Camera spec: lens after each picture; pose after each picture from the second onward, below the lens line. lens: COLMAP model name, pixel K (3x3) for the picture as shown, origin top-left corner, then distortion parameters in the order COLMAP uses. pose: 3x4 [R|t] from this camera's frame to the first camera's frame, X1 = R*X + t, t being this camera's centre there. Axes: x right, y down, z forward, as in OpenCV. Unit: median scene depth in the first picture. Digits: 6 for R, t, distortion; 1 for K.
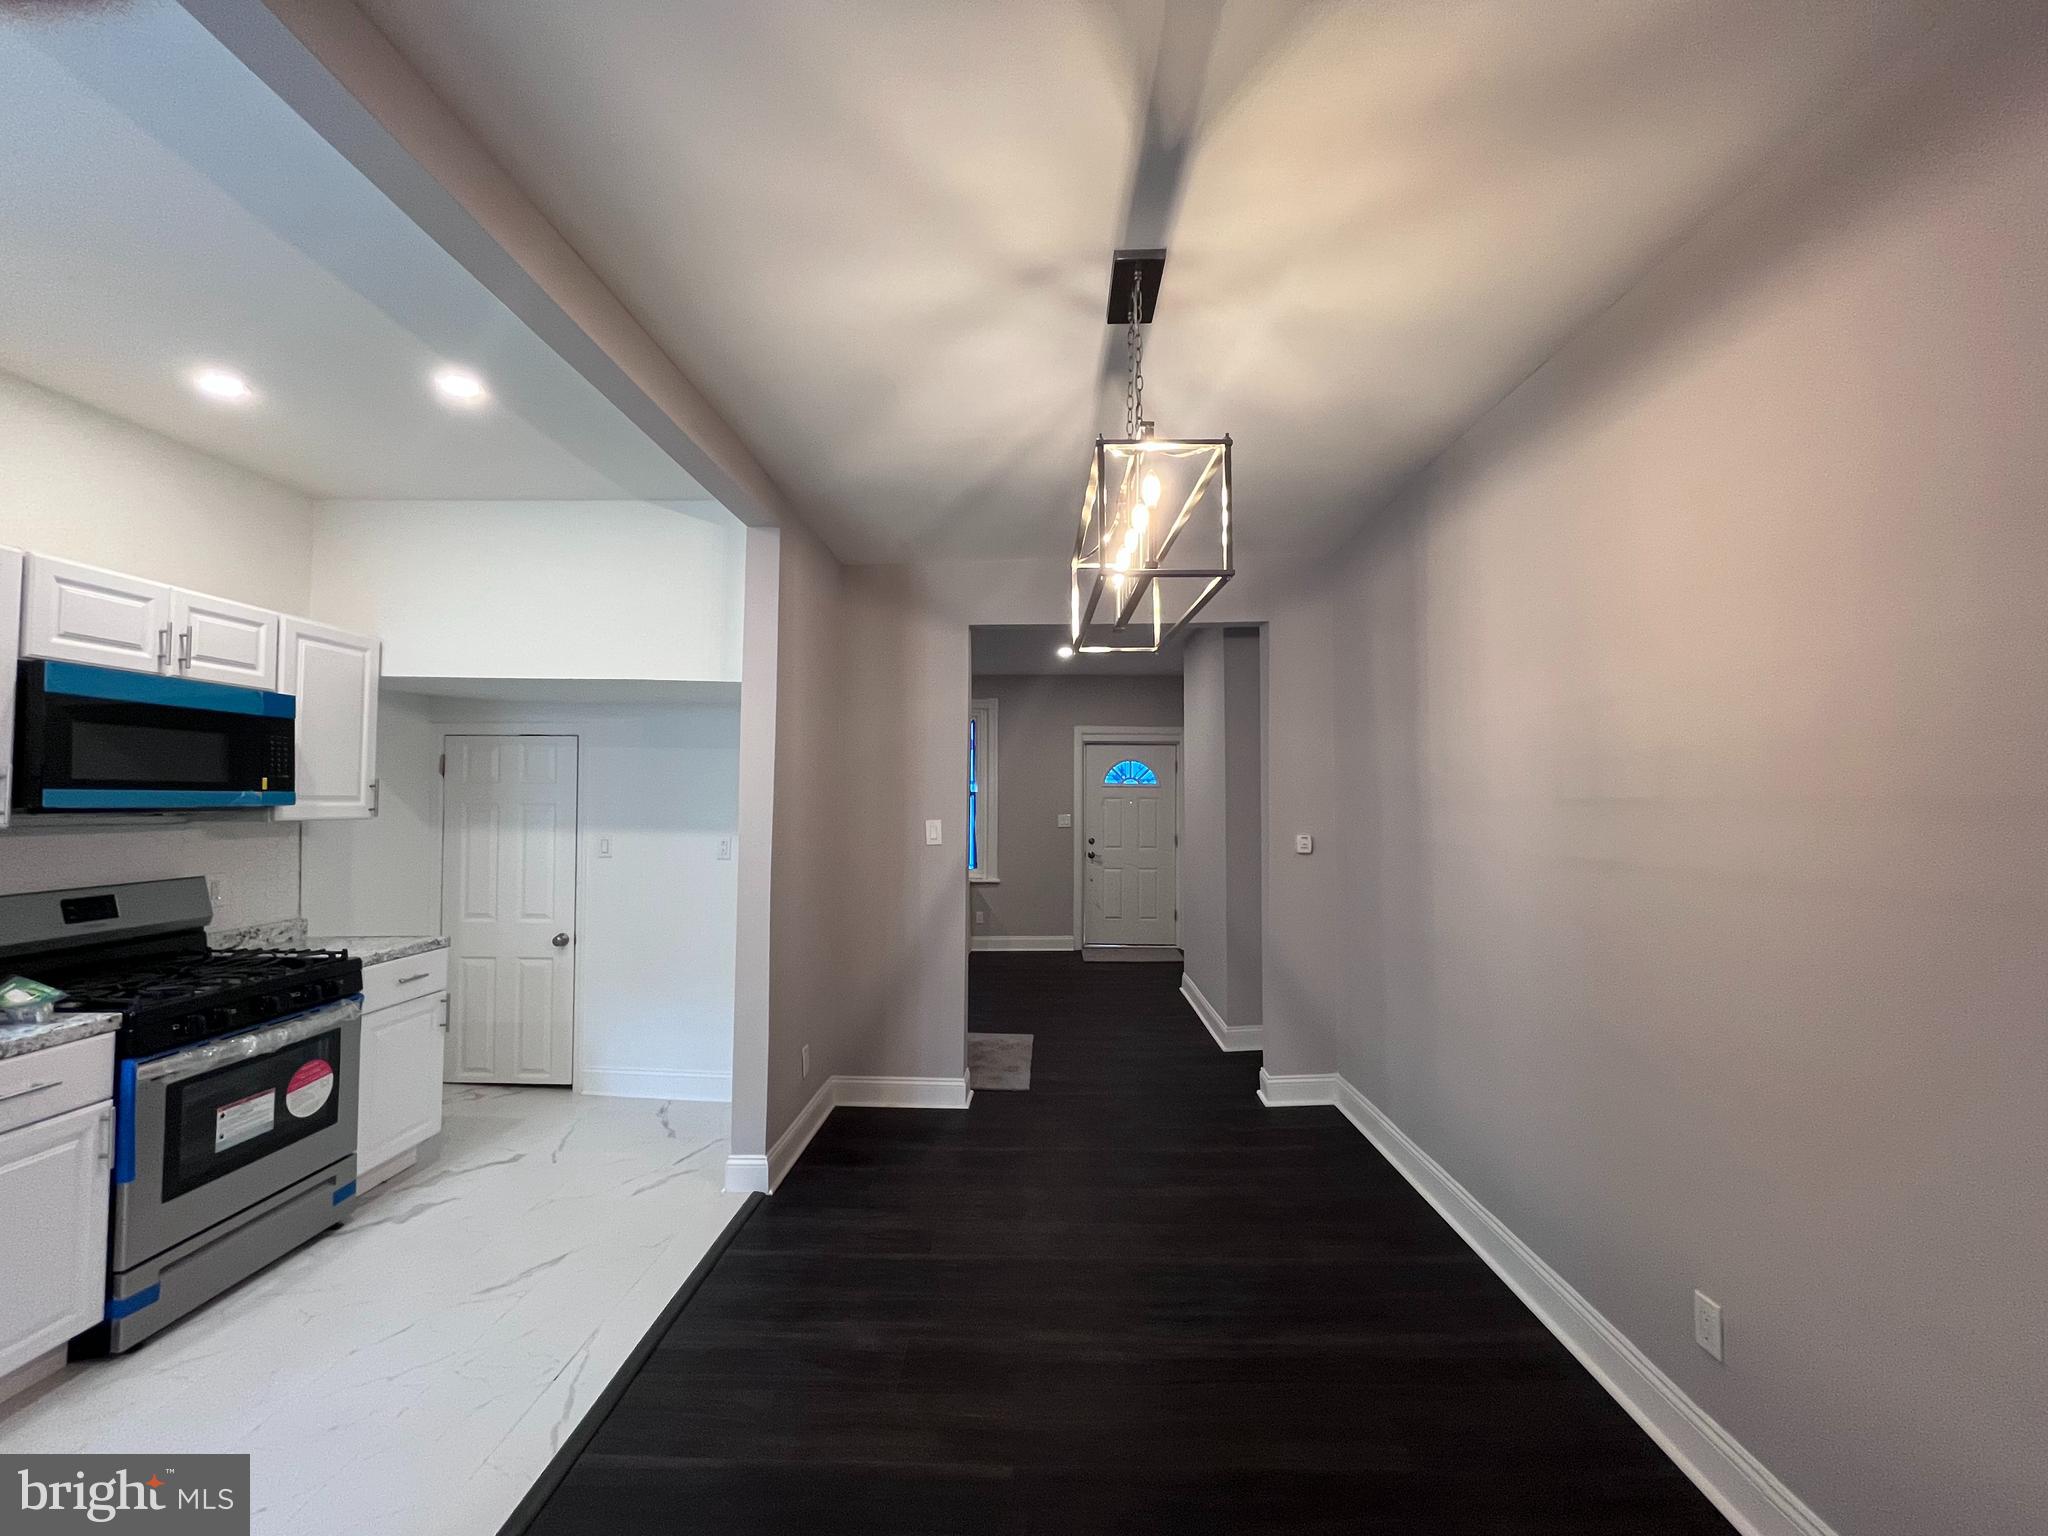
lens RADIAL K [[832.9, 0, 1018.1], [0, 832.9, 770.8], [0, 0, 1]] dist [-0.003819, 0.000200]
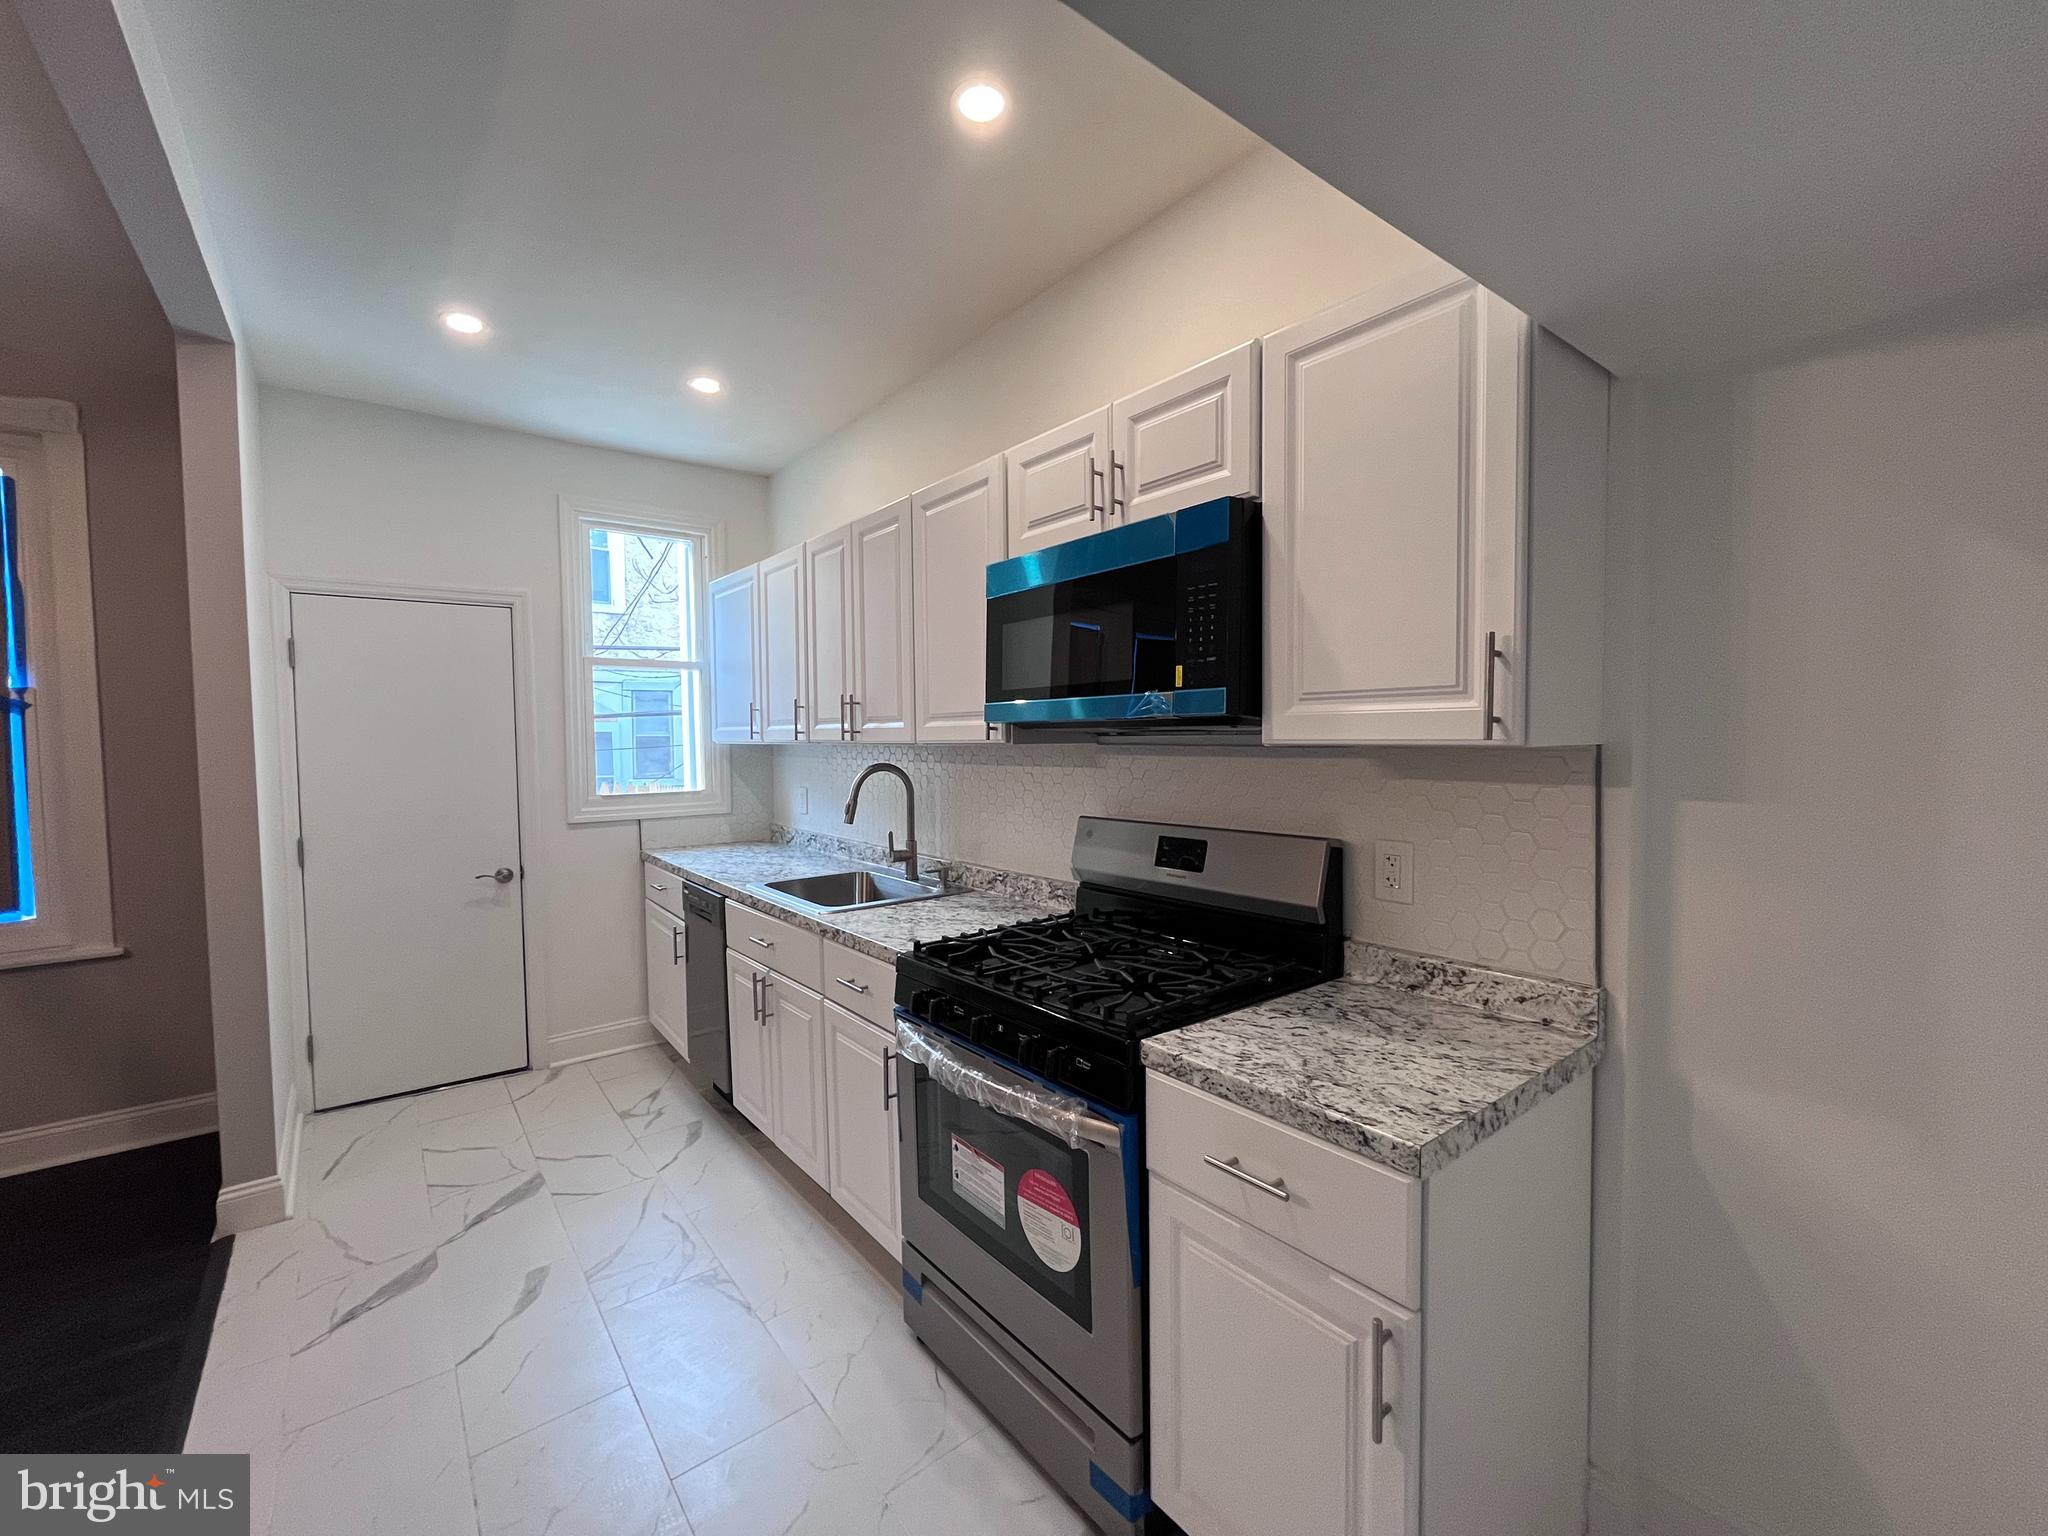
lens RADIAL K [[832.9, 0, 1017.3], [0, 832.9, 767.7], [0, 0, 1]] dist [-0.003819, 0.000200]
pose [[-0.768275, 0.029921, -0.639420, -0.395753], [0.031269, 0.999469, 0.009199, 0.058326], [0.639355, -0.012927, -0.768803, 1.159589]]
